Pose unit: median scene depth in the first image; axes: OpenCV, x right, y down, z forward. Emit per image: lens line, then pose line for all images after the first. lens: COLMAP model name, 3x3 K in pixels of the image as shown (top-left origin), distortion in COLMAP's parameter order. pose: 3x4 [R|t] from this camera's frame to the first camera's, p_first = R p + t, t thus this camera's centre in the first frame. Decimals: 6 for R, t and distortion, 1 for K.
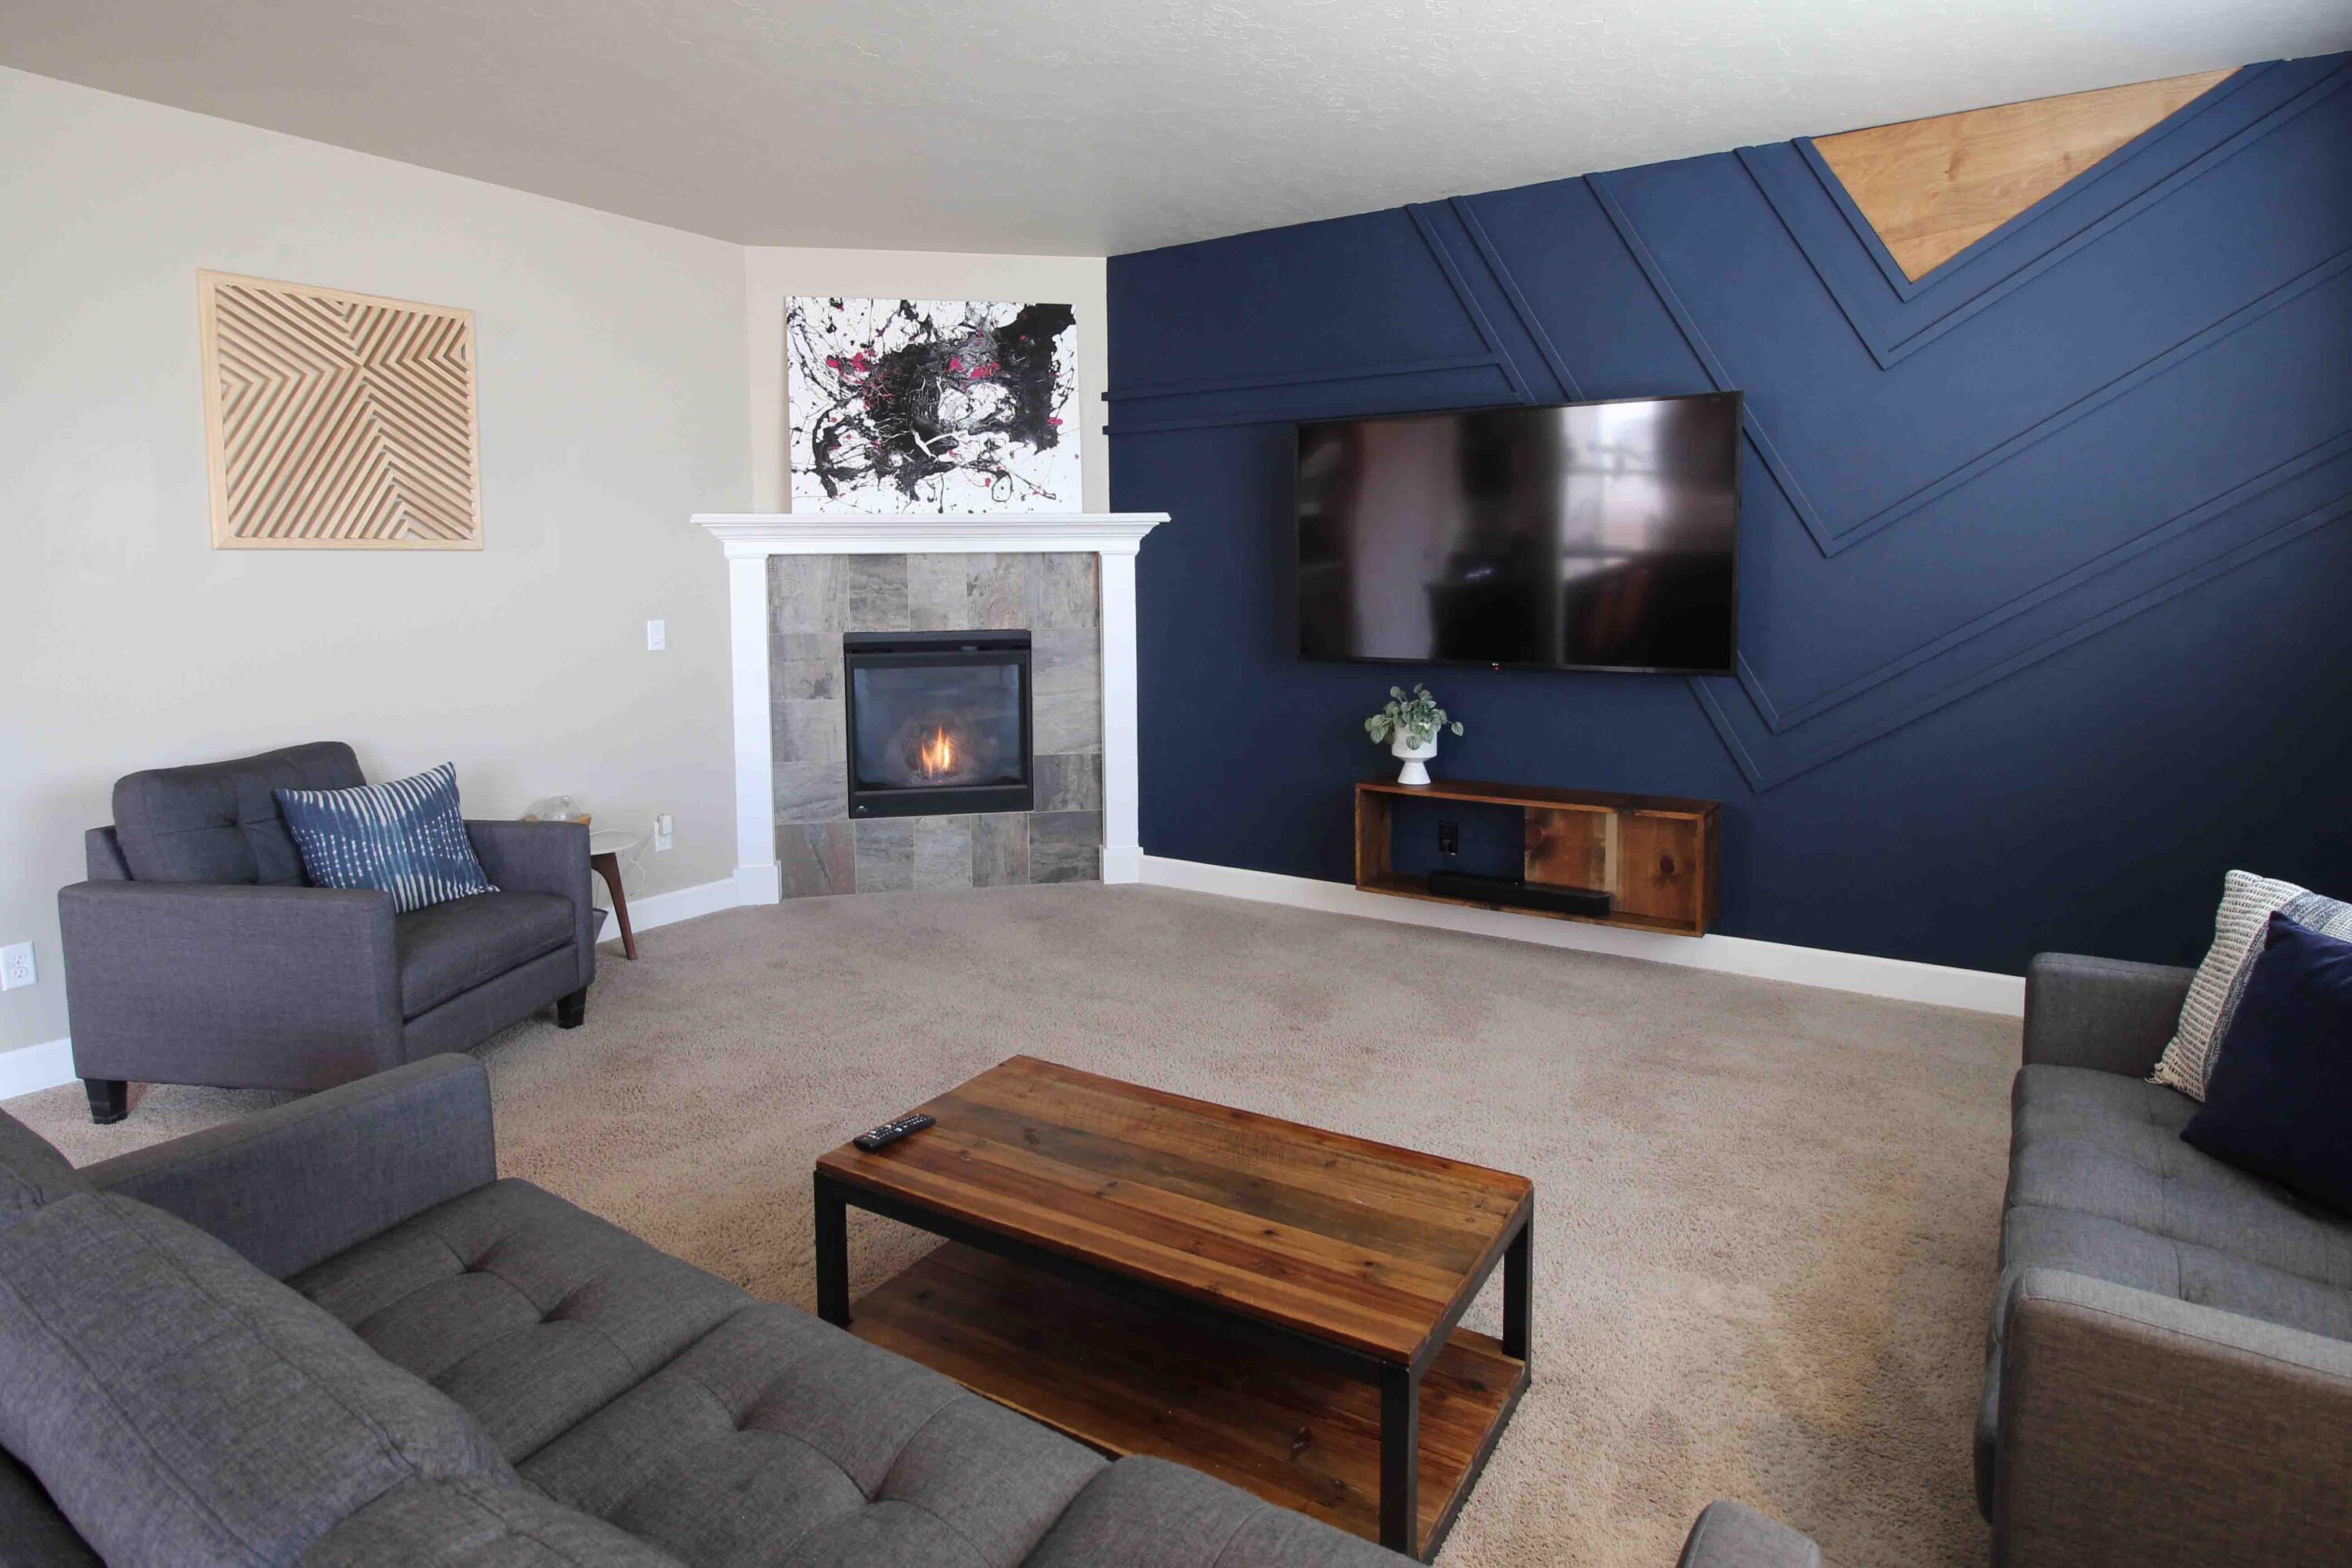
lens RADIAL K [[1272.5, 0, 1098.7], [0, 1272.5, 691.4], [0, 0, 1]] dist [0.001971, -0.003466]
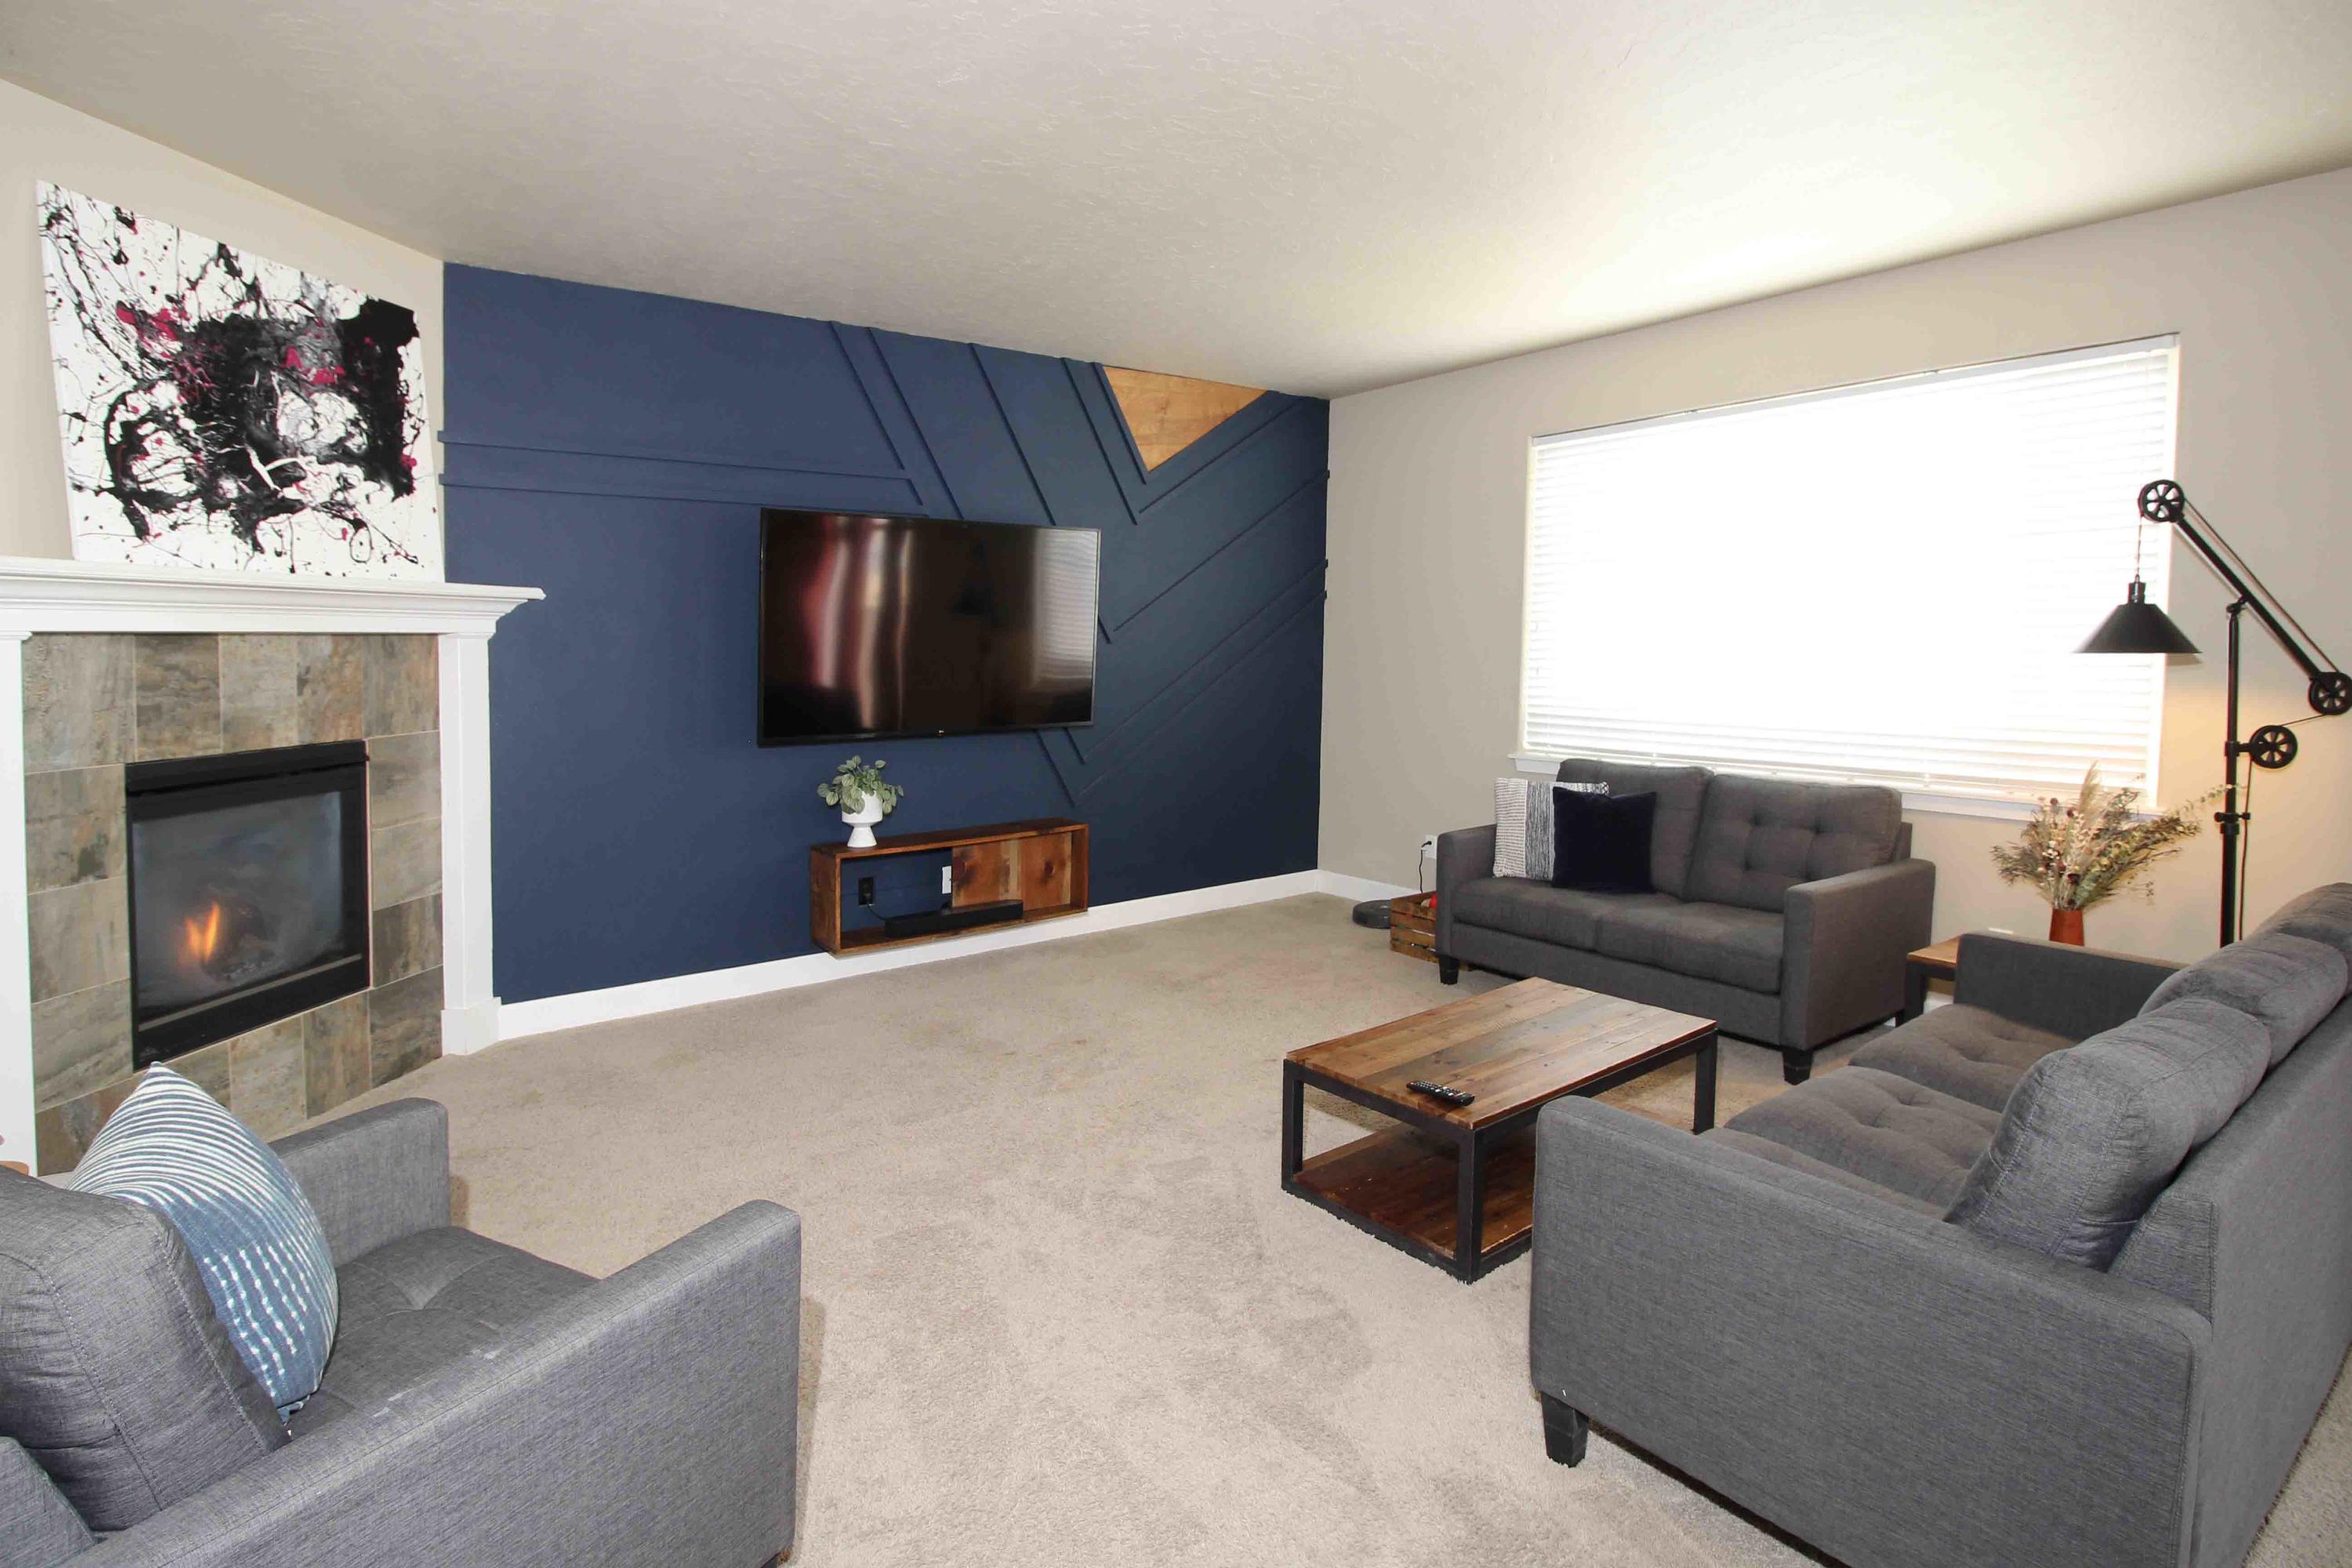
lens RADIAL K [[1328.0, 0, 1018.6], [0, 1328.0, 757.3], [0, 0, 1]] dist [-0.019611, -0.003957]
pose [[0.324013, -0.076271, 0.942973, -0.670322], [0.098299, 0.994064, 0.046627, -0.037930], [-0.940932, 0.077585, 0.329587, 0.414440]]
